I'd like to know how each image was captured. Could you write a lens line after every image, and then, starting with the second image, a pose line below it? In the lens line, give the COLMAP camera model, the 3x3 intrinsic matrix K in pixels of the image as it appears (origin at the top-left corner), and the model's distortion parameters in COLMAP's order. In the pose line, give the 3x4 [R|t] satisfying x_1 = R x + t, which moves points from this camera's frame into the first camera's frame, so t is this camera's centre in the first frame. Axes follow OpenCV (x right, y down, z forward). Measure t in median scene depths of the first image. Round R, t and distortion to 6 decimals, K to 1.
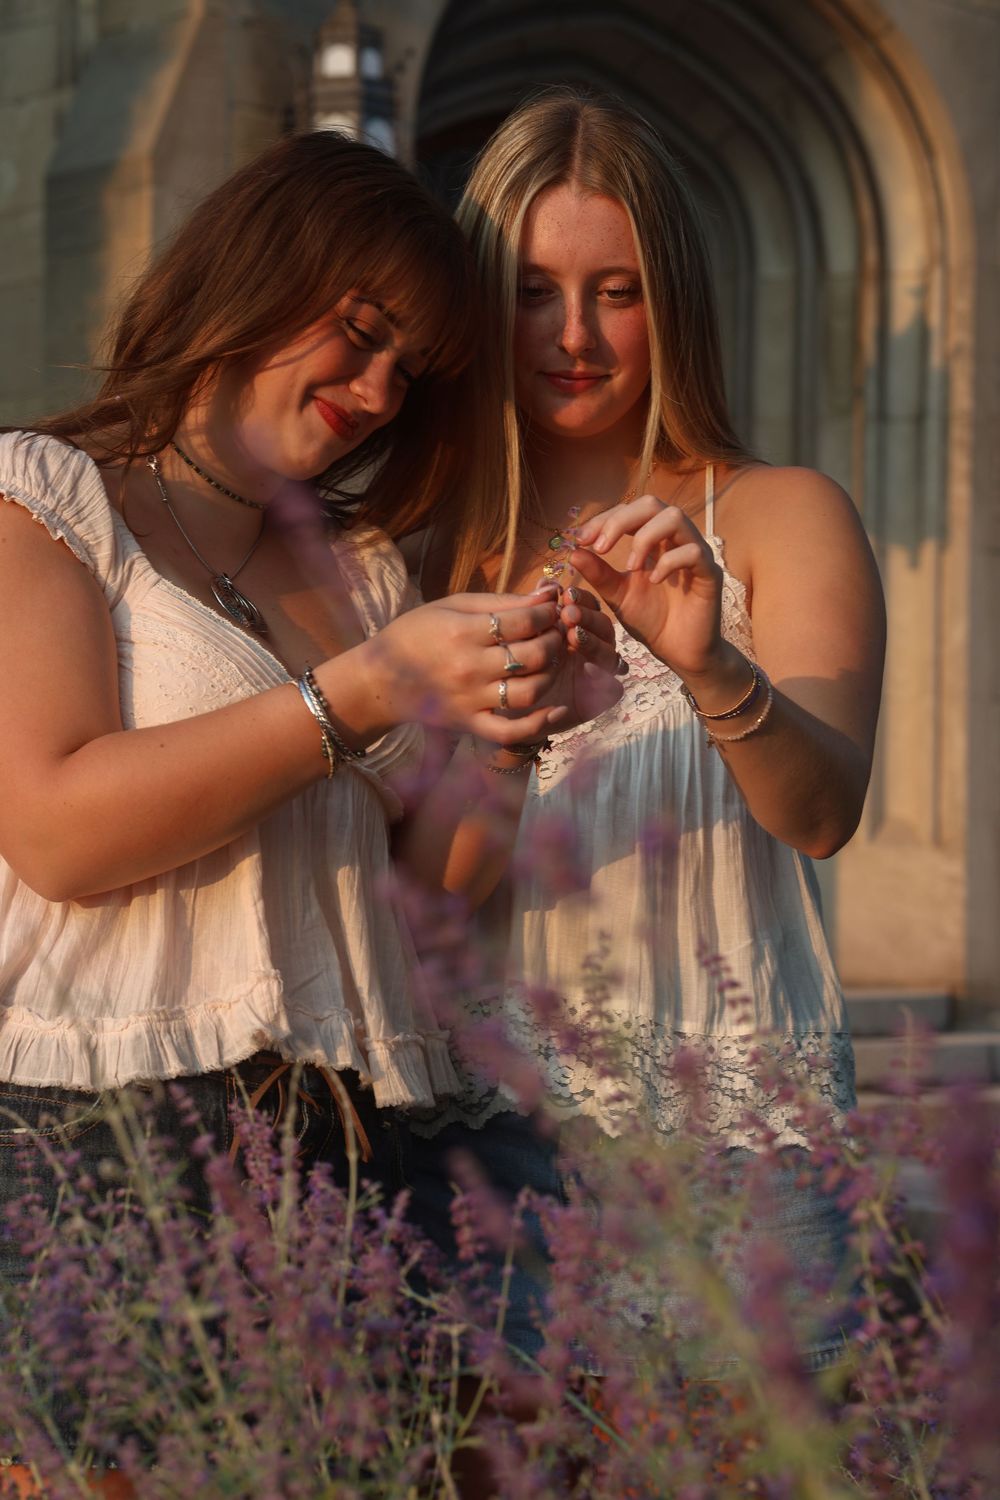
lens RADIAL K [[3647.6, 0, 499.1], [0, 3647.6, 750.6], [0, 0, 1]] dist [0.064926, 0.000000]
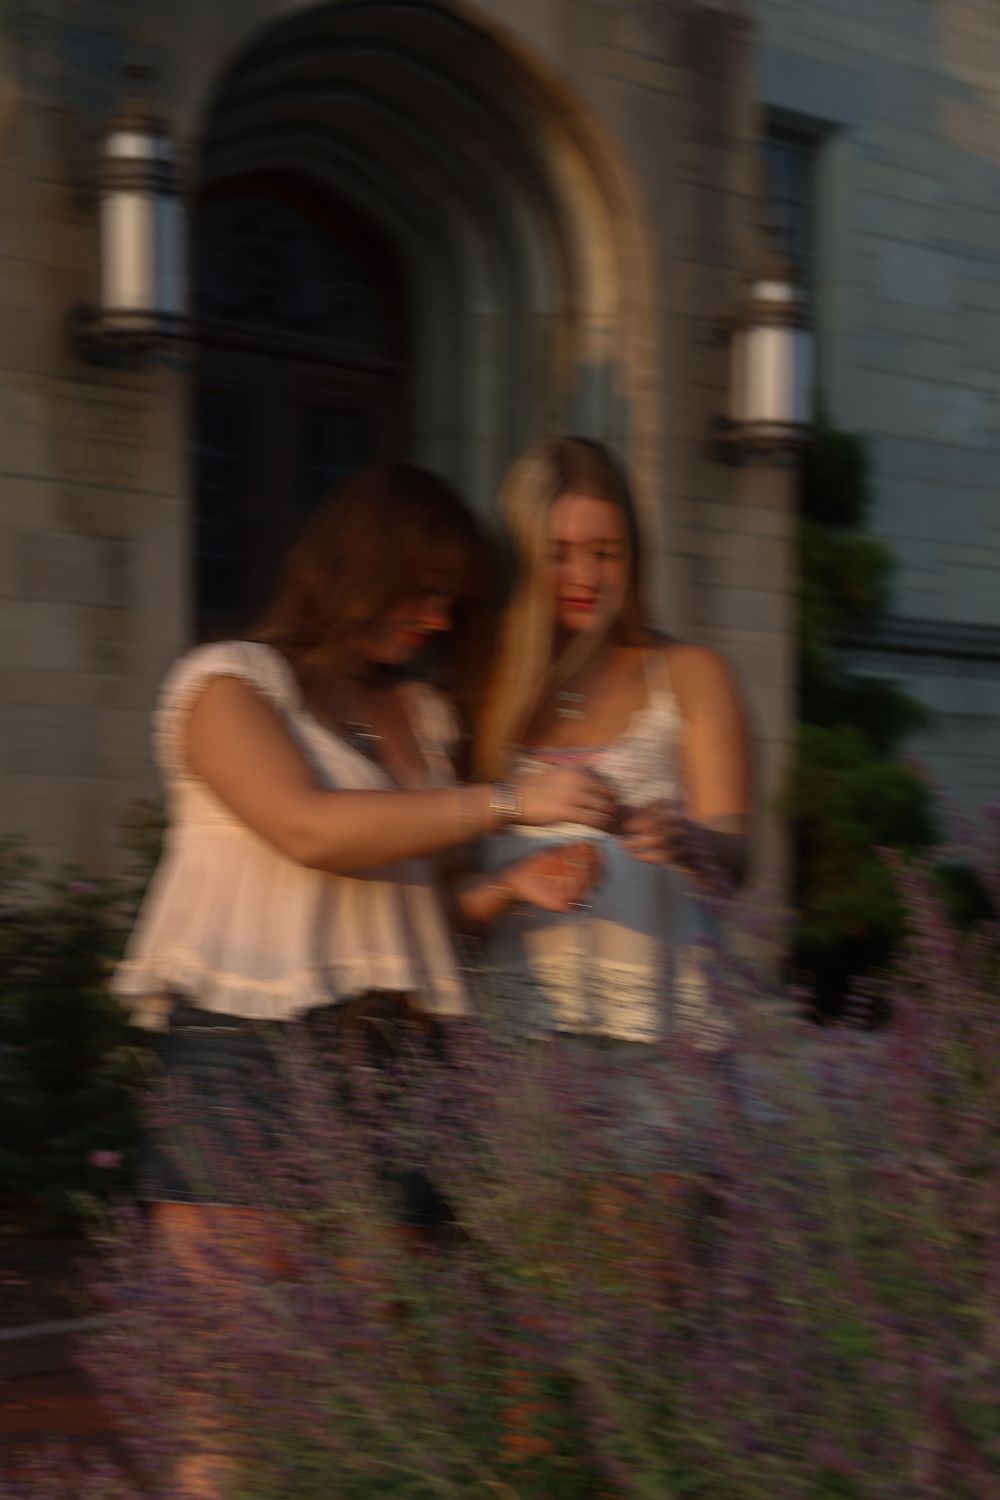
lens RADIAL K [[3647.6, 0, 500.0], [0, 3647.6, 750.0], [0, 0, 1]] dist [0.064926, 0.000000]
pose [[0.994061, -0.011002, 0.108270, -0.046615], [0.008784, 0.999742, 0.020942, -0.017425], [-0.108472, -0.019867, 0.993901, -0.147594]]
